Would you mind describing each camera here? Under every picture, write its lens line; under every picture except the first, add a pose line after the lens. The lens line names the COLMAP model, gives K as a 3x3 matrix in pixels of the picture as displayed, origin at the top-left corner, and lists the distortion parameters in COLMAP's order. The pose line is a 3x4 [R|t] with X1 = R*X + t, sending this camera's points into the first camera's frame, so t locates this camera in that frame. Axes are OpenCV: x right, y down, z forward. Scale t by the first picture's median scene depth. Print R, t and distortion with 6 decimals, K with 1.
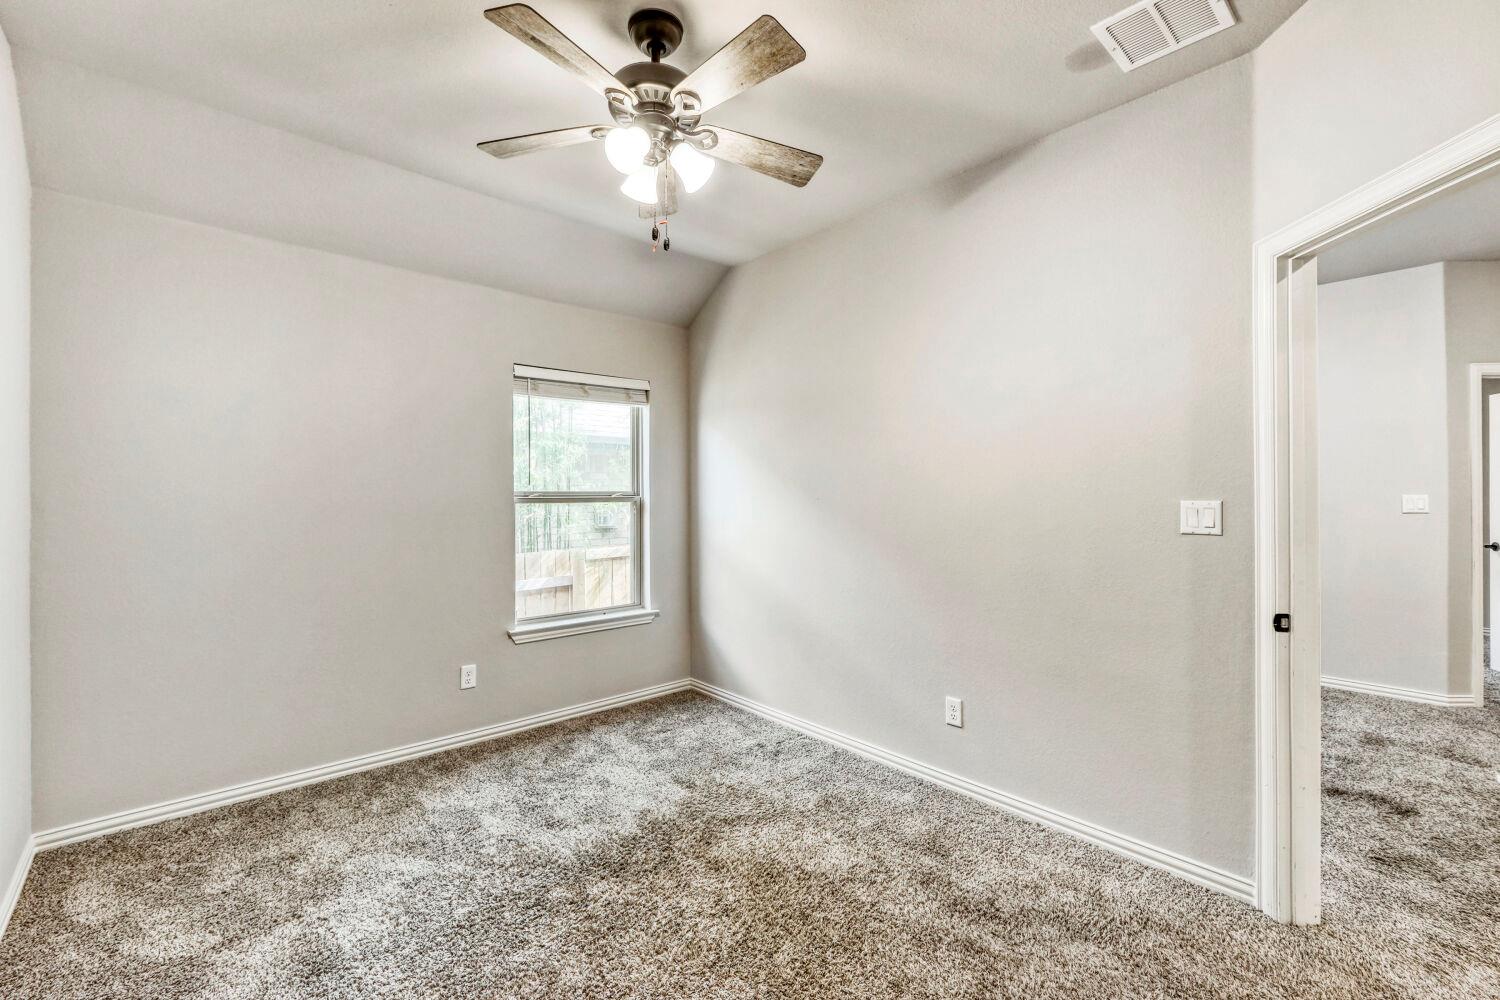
lens RADIAL K [[647.4, 0, 750.0], [0, 647.4, 500.0], [0, 0, 1]] dist [0.009639, -0.000100]
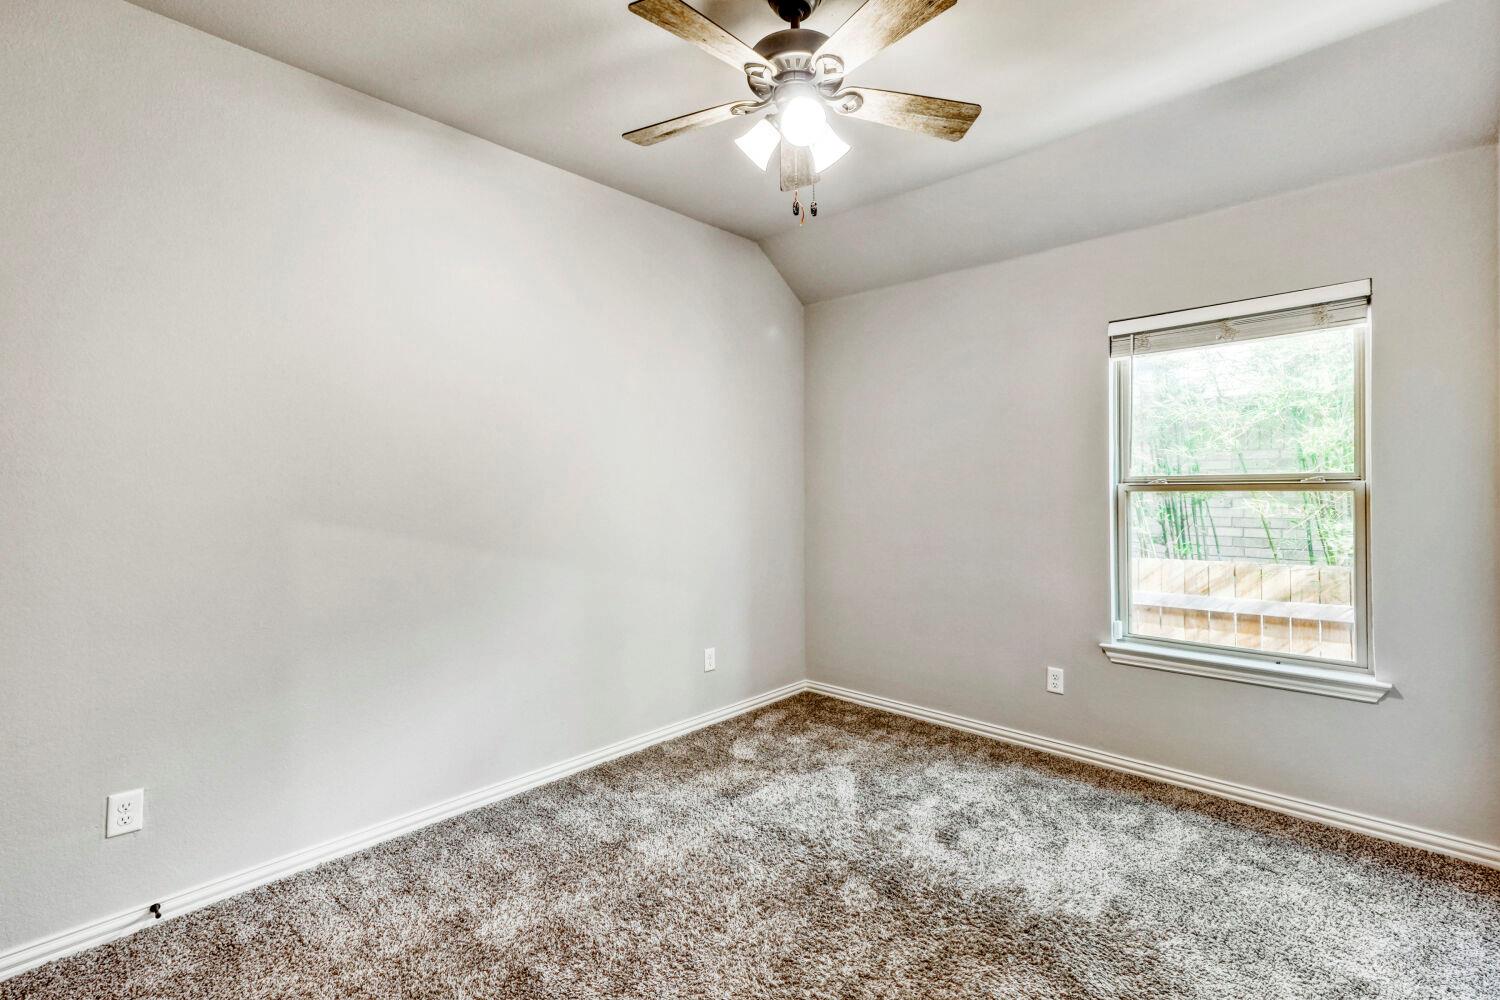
lens RADIAL K [[694.9, 0, 756.0], [0, 694.9, 493.9], [0, 0, 1]] dist [0.028424, 0.000000]
pose [[0.081184, 0.004223, -0.996690, 0.551894], [-0.001903, 0.999990, 0.004082, 0.006241], [0.996697, 0.001565, 0.081191, 0.533040]]
